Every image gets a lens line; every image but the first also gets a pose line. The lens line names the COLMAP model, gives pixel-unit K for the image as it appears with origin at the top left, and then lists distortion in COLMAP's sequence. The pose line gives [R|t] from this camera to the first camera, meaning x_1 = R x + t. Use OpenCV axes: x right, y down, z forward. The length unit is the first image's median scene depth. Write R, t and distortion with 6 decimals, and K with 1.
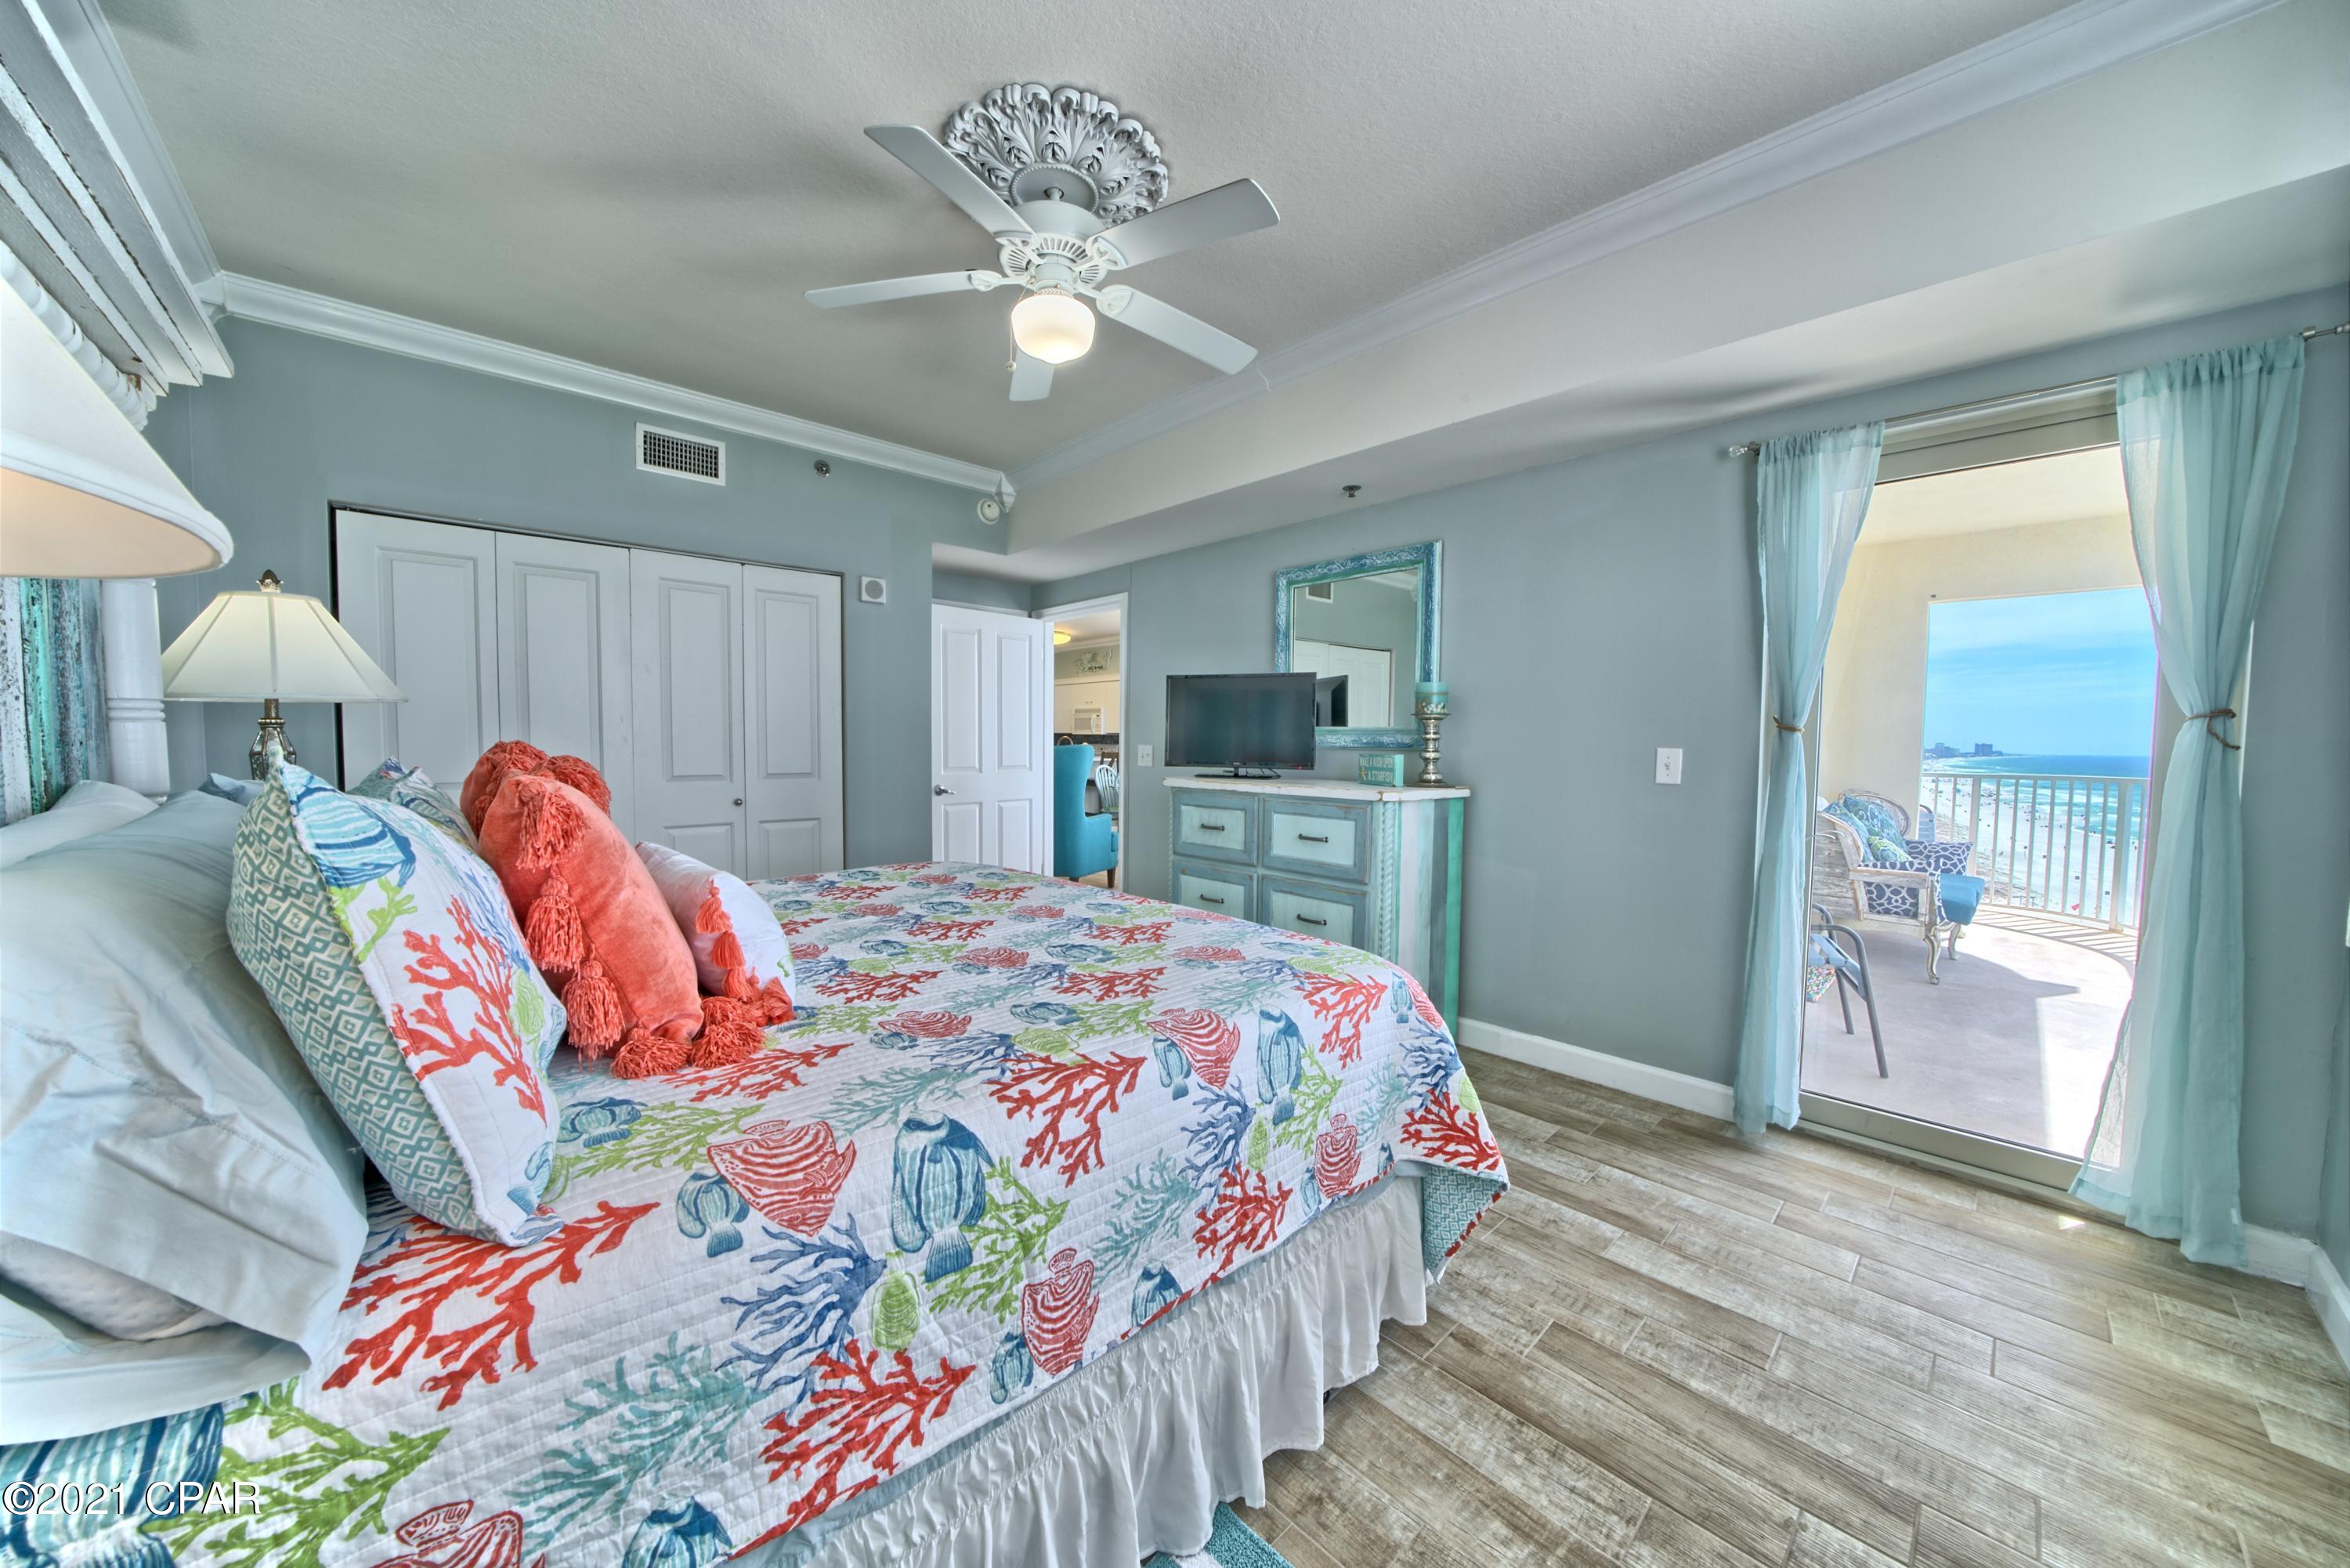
lens RADIAL K [[811.2, 0, 1170.5], [0, 811.2, 780.9], [0, 0, 1]] dist [-0.021658, 0.000200]
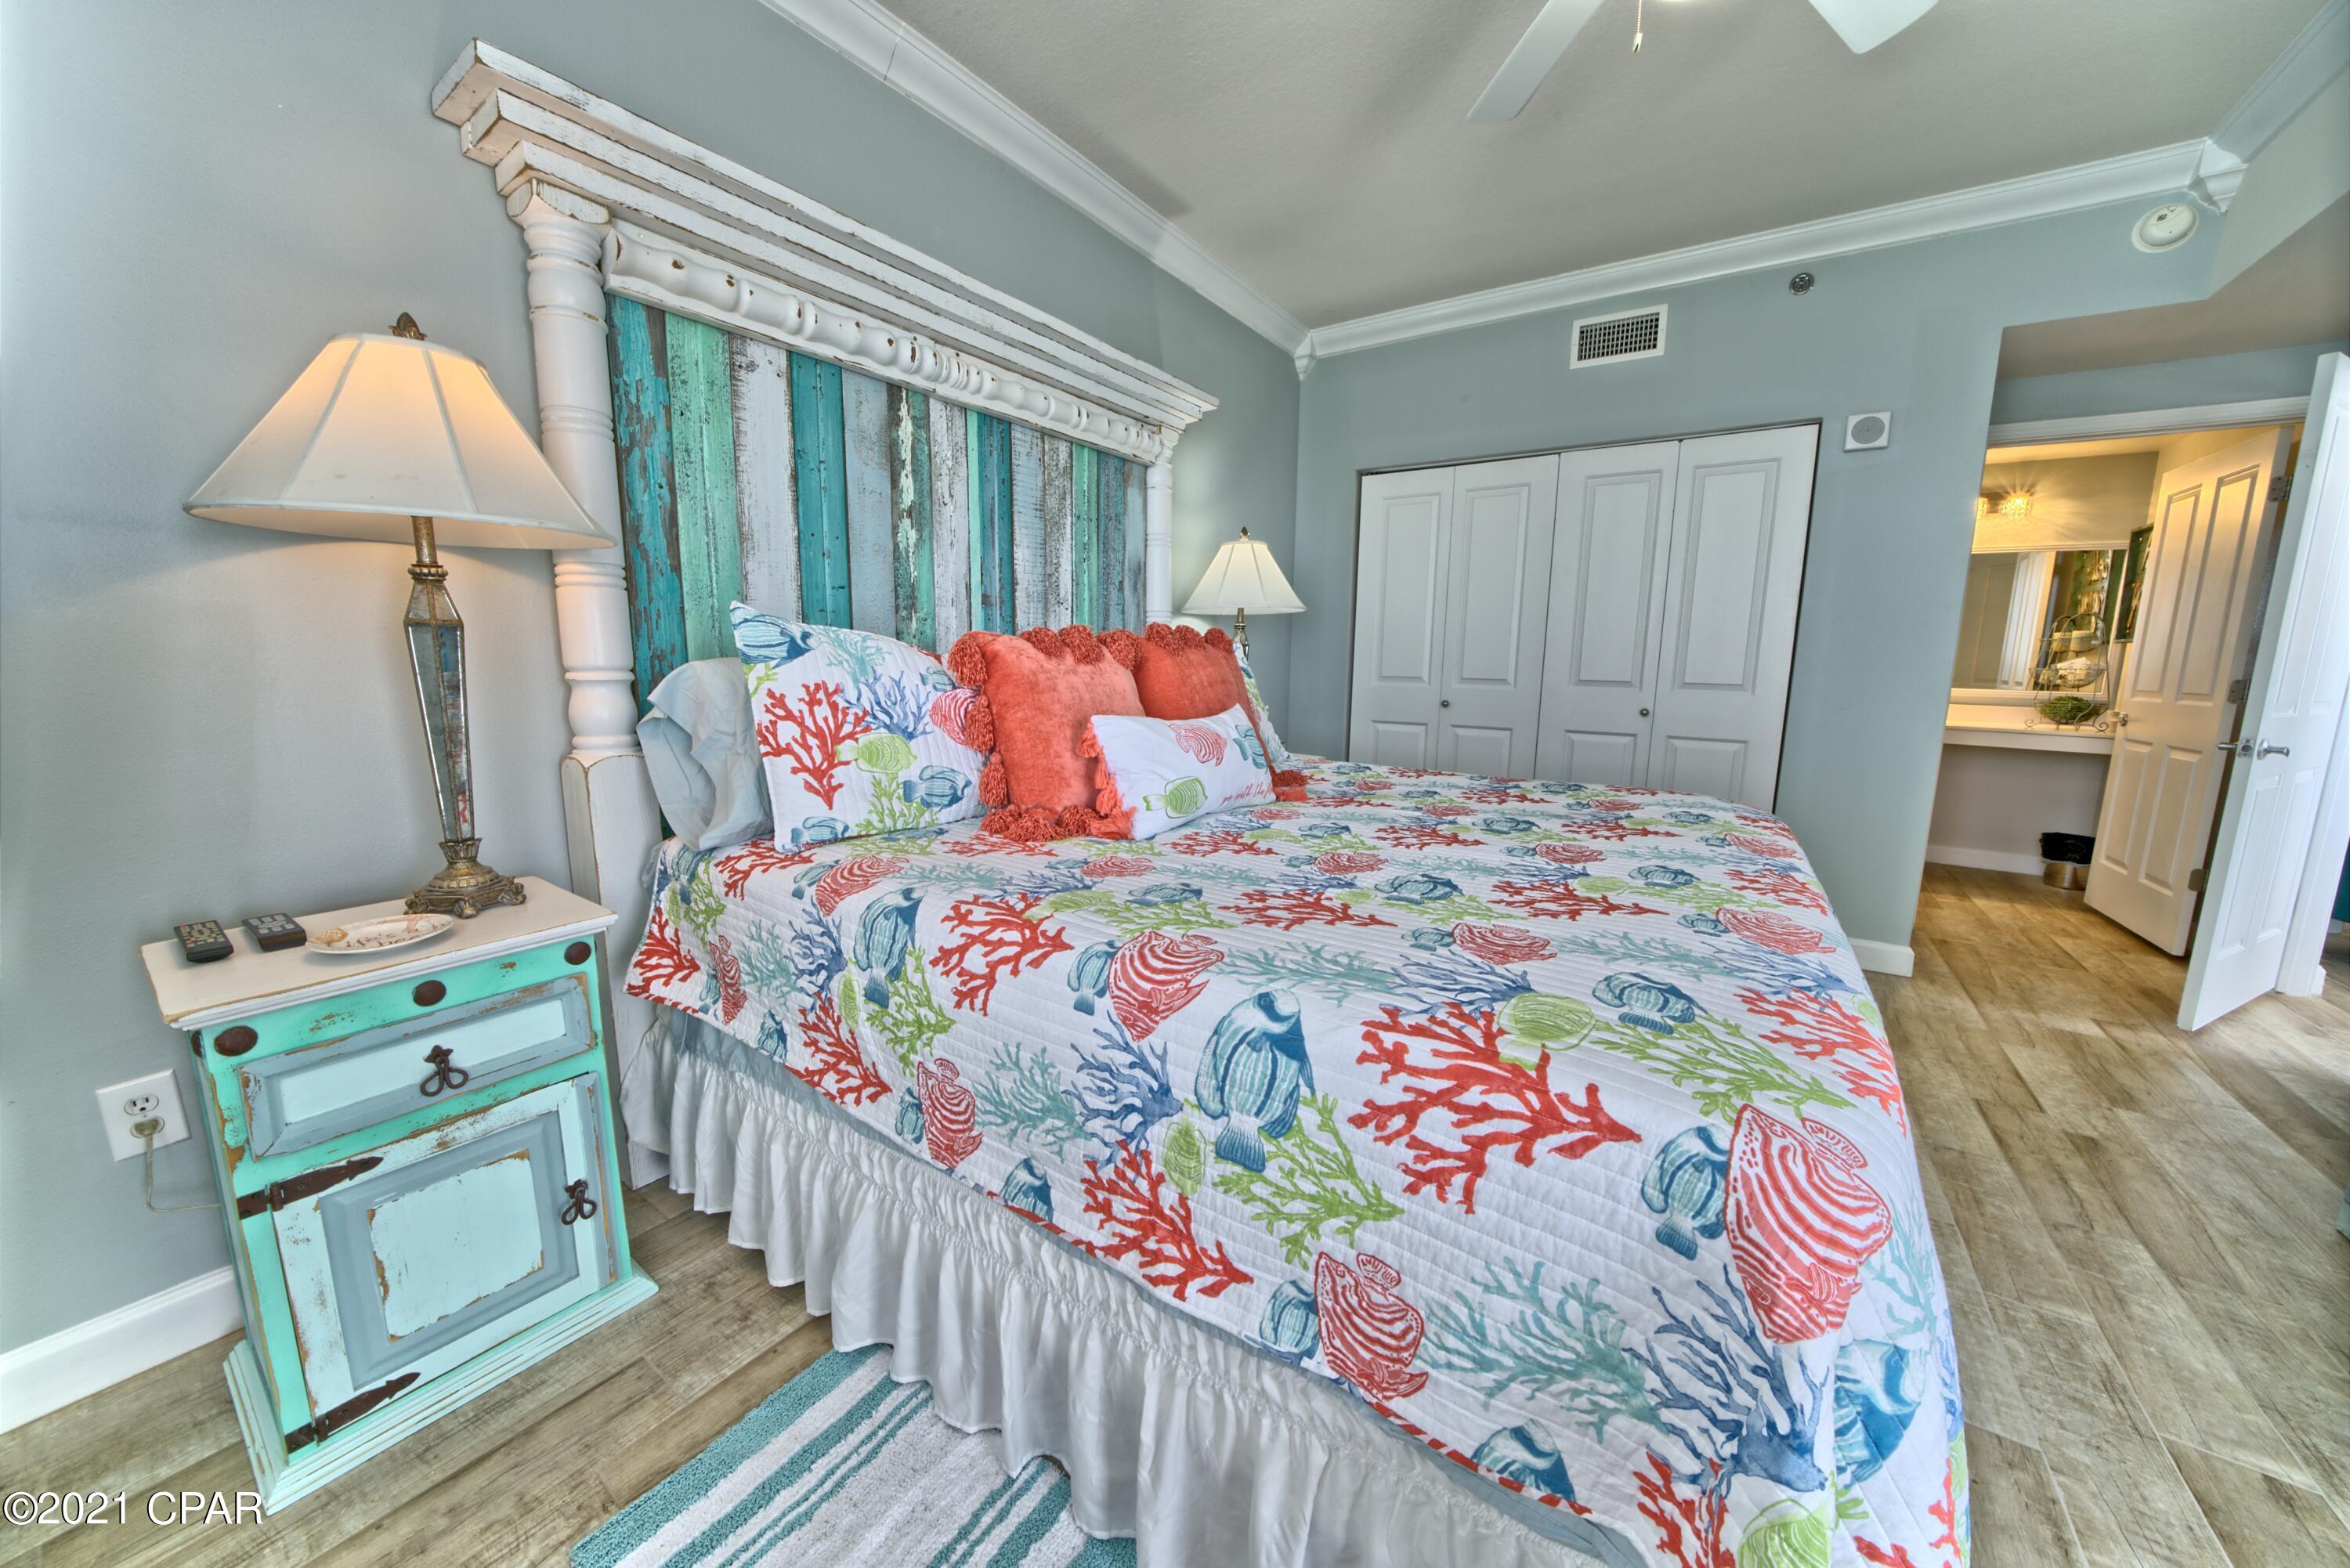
lens RADIAL K [[811.2, 0, 1170.5], [0, 811.2, 780.9], [0, 0, 1]] dist [-0.021658, 0.000200]
pose [[0.208873, 0.143842, -0.967306, 0.749854], [-0.060720, 0.989123, 0.133975, 0.041737], [0.976056, 0.030751, 0.215335, 0.854431]]
